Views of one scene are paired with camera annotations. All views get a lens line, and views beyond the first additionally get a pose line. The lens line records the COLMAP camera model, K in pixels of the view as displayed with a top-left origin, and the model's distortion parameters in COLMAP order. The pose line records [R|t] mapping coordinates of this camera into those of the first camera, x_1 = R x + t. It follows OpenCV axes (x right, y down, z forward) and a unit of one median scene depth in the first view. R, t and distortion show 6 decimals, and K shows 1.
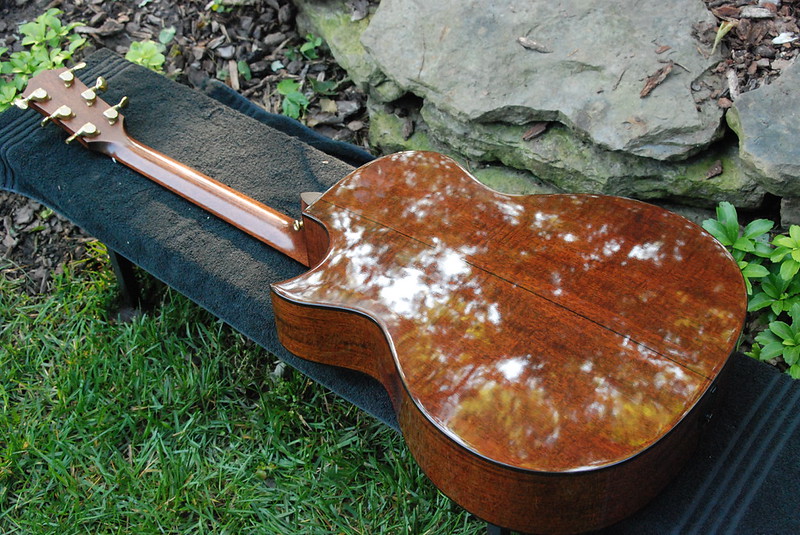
lens RADIAL K [[1195.6, 0, 399.9], [0, 1195.6, 267.6], [0, 0, 1]] dist [0.007197, 0.000000]
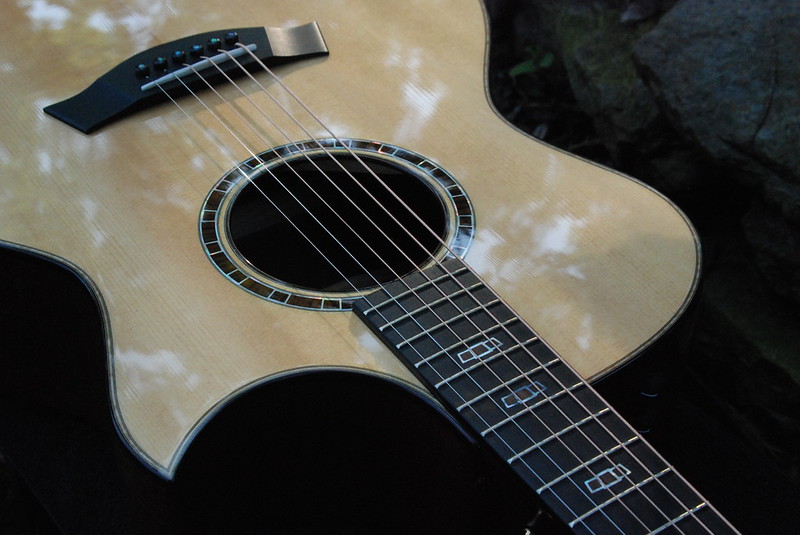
lens RADIAL K [[1472.3, 0, 399.8], [0, 1472.3, 267.6], [0, 0, 1]] dist [0.004505, 0.000000]
pose [[0.969855, 0.168145, -0.176376, -0.006230], [-0.189174, 0.975763, -0.110002, -0.029688], [0.153605, 0.140052, 0.978157, 0.441841]]
